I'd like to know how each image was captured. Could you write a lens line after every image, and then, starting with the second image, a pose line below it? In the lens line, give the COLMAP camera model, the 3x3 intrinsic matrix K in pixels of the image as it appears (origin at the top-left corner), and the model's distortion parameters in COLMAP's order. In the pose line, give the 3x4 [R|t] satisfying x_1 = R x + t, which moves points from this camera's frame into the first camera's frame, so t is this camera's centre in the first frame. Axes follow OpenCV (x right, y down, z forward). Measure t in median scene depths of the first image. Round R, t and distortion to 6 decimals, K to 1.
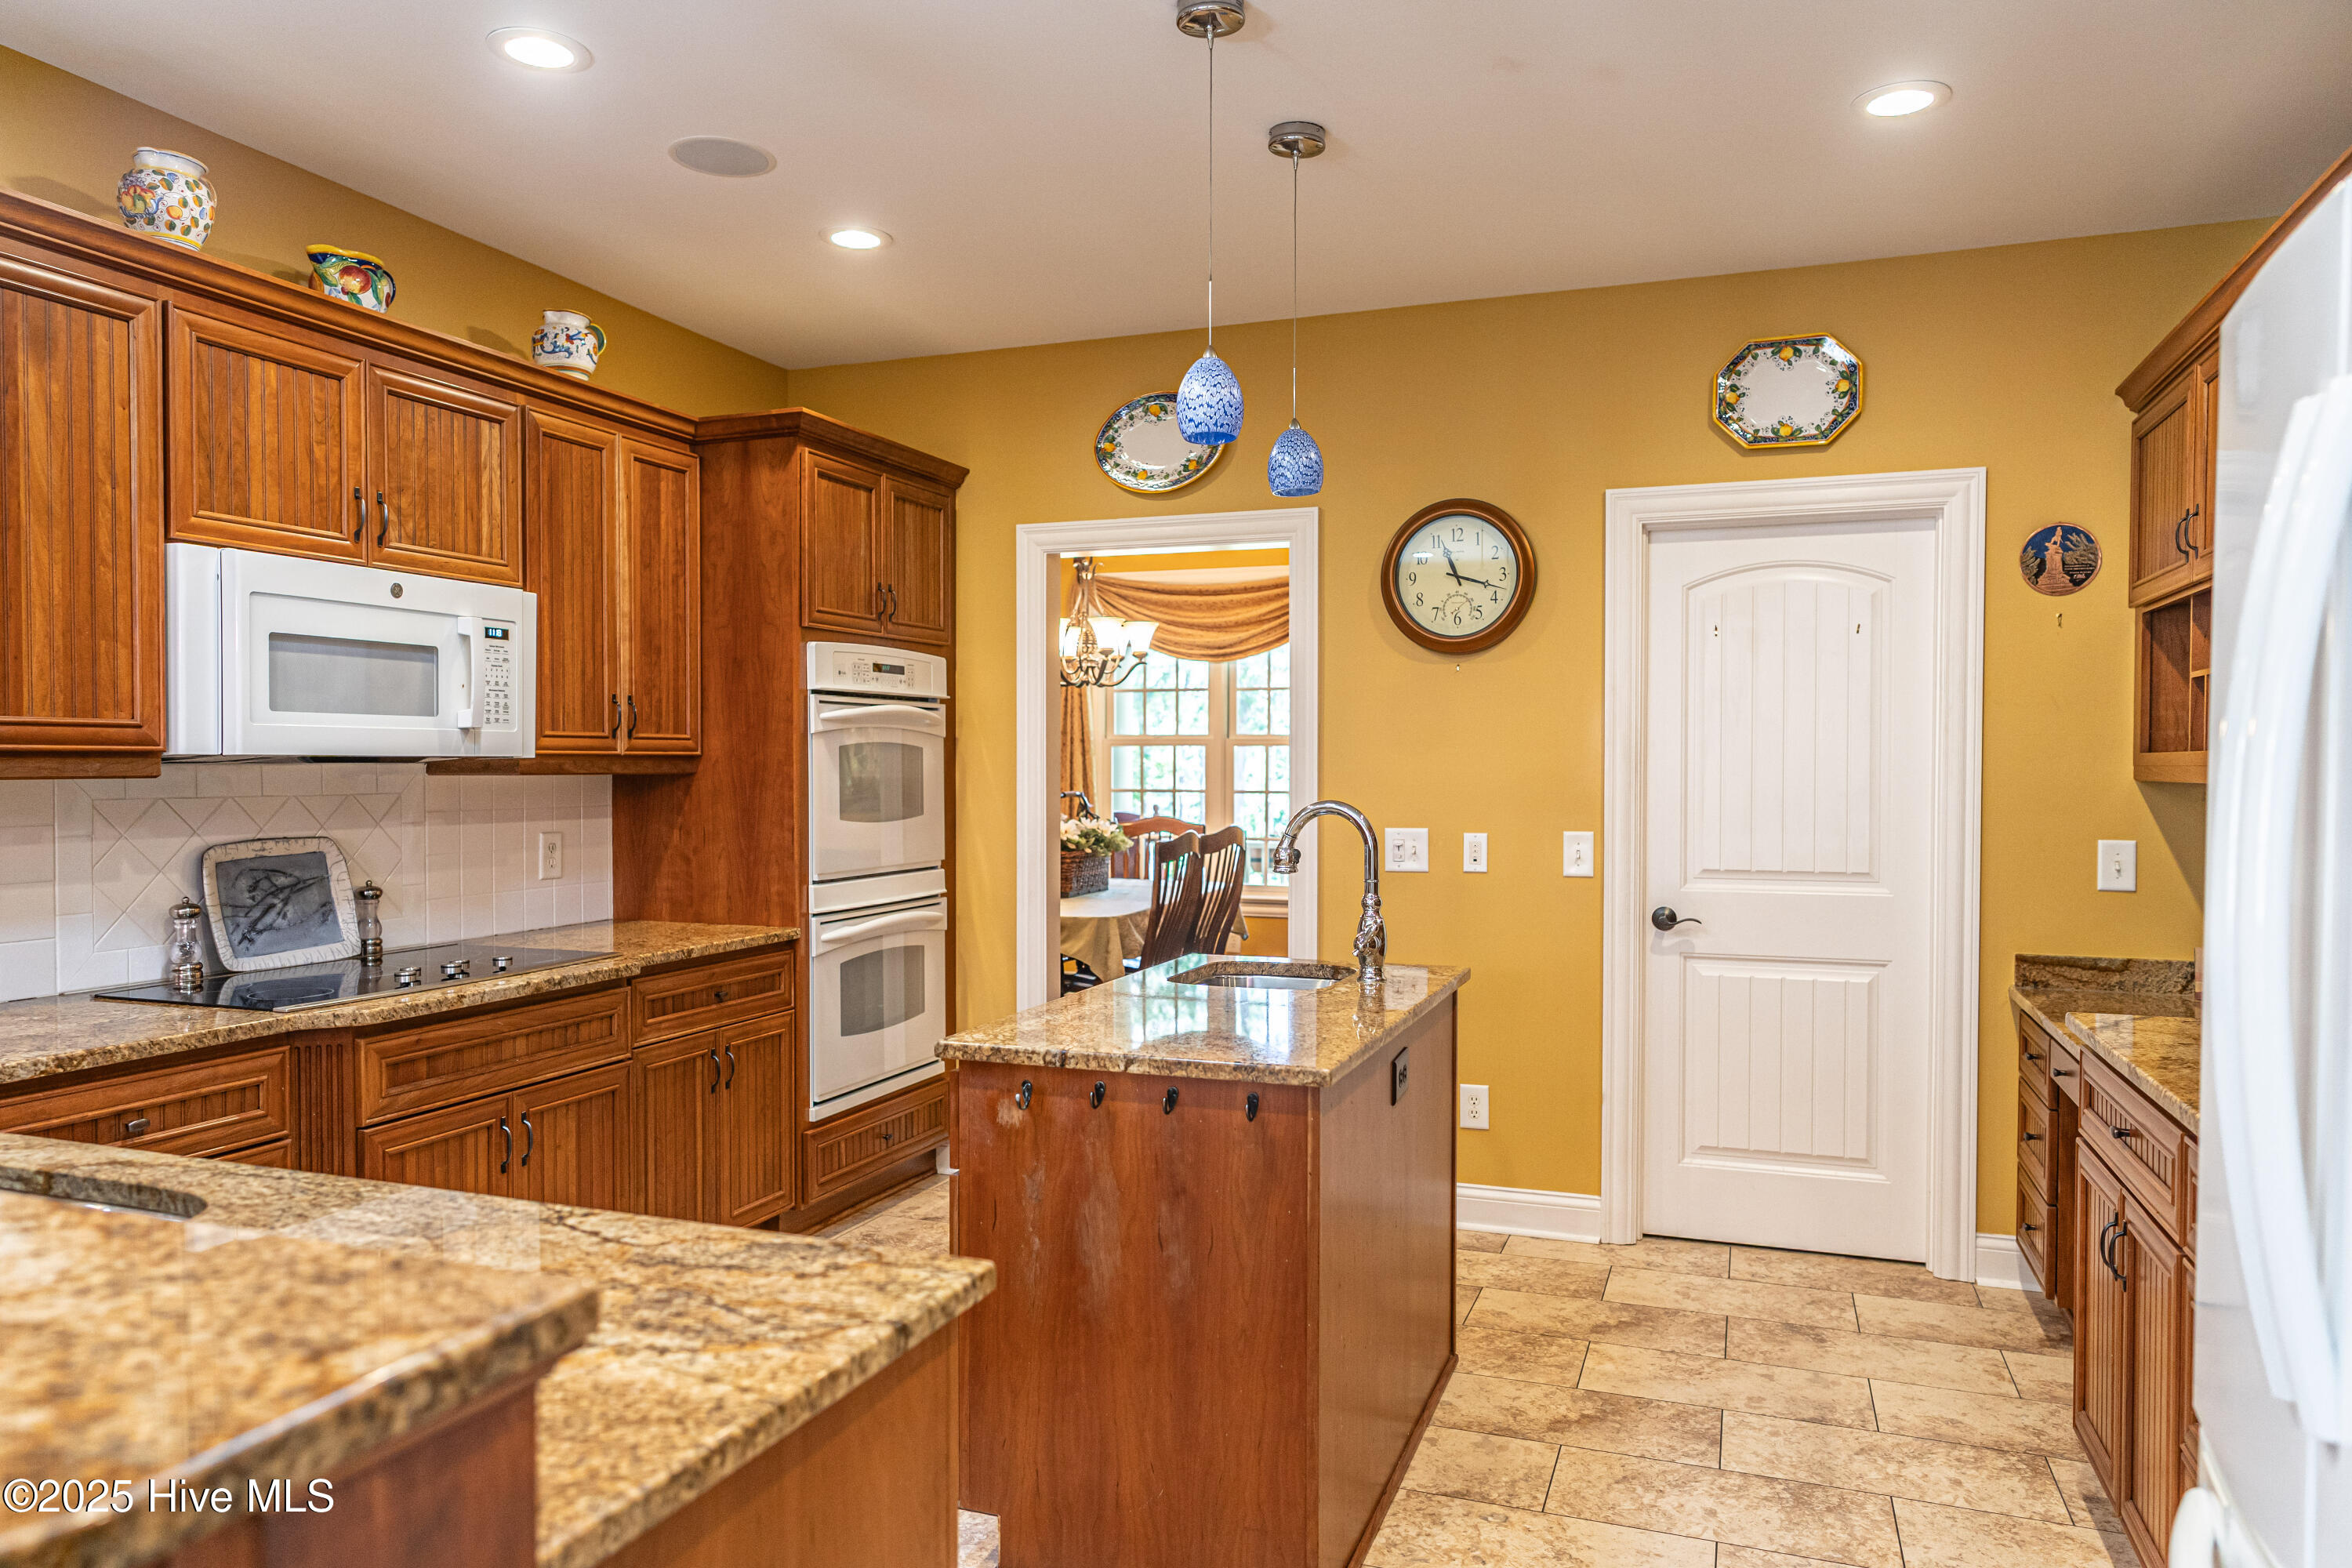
lens RADIAL K [[1578.2, 0, 1176.0], [0, 1578.2, 784.0], [0, 0, 1]] dist [-0.002372, -0.001944]
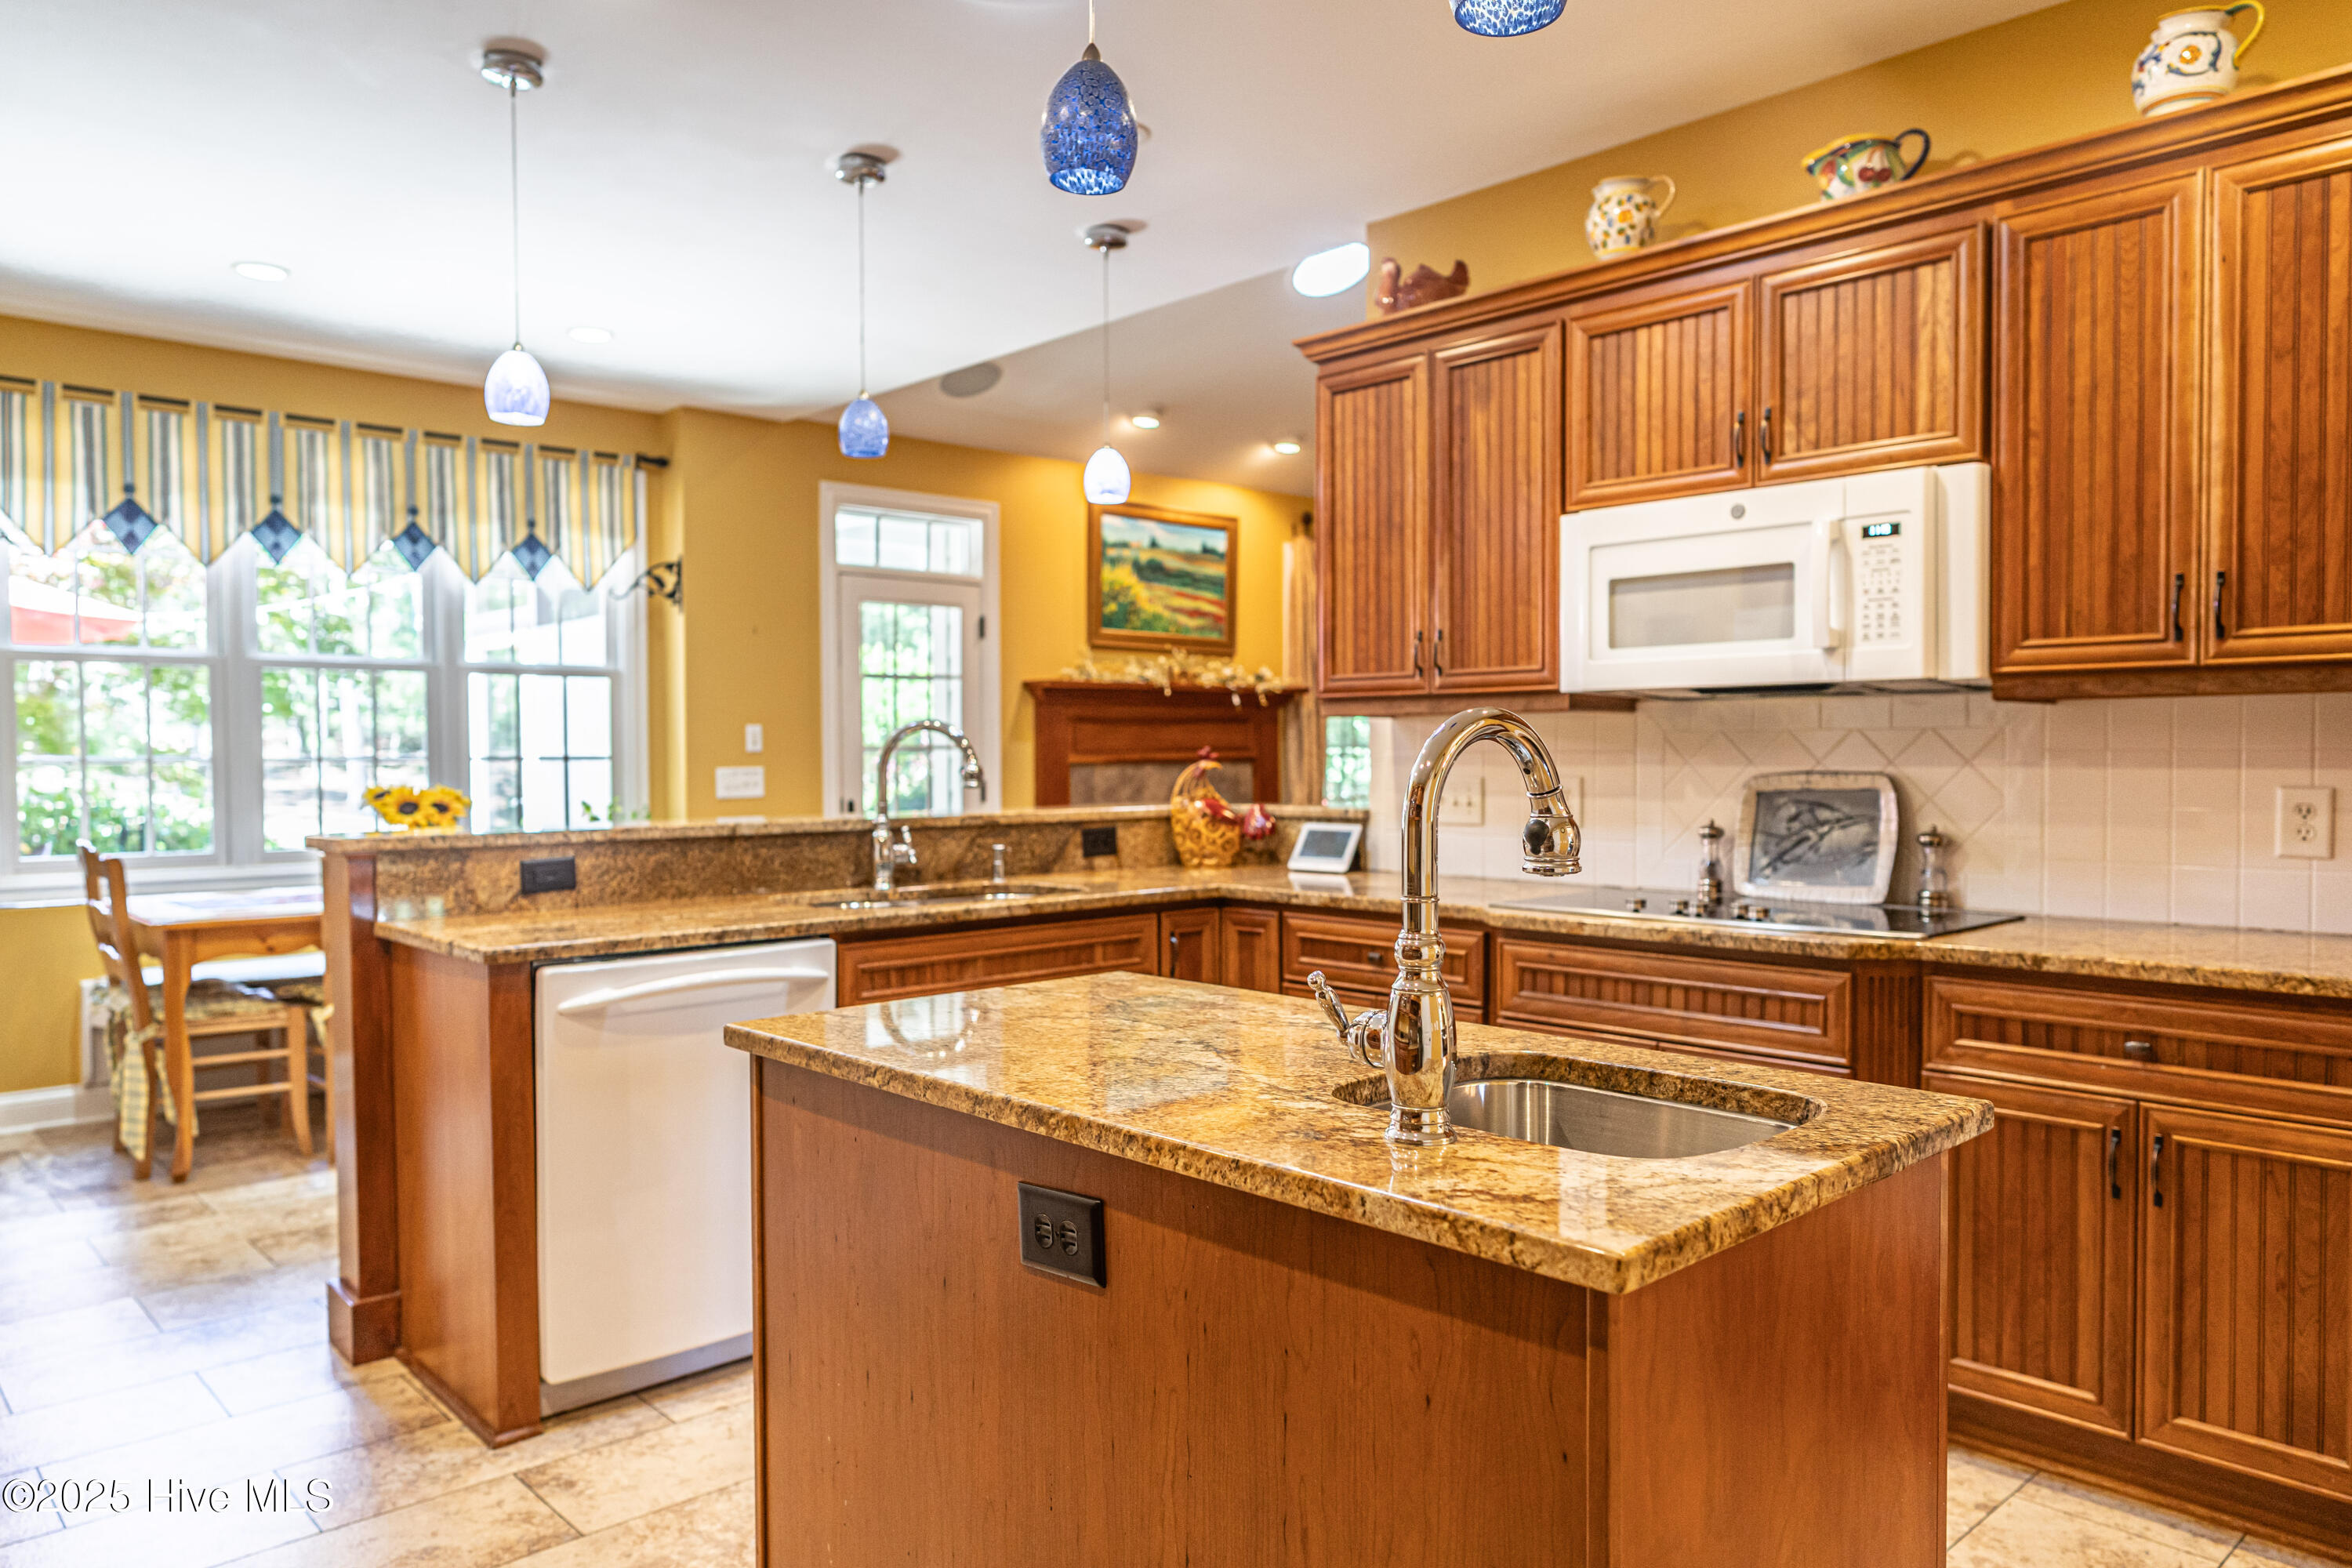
lens RADIAL K [[1578.2, 0, 1176.0], [0, 1578.2, 784.0], [0, 0, 1]] dist [-0.002372, -0.001944]
pose [[-0.449523, 0.019061, -0.893066, 0.504886], [-0.007072, 0.999665, 0.024896, 0.020684], [0.893241, 0.017507, -0.449237, 1.101937]]
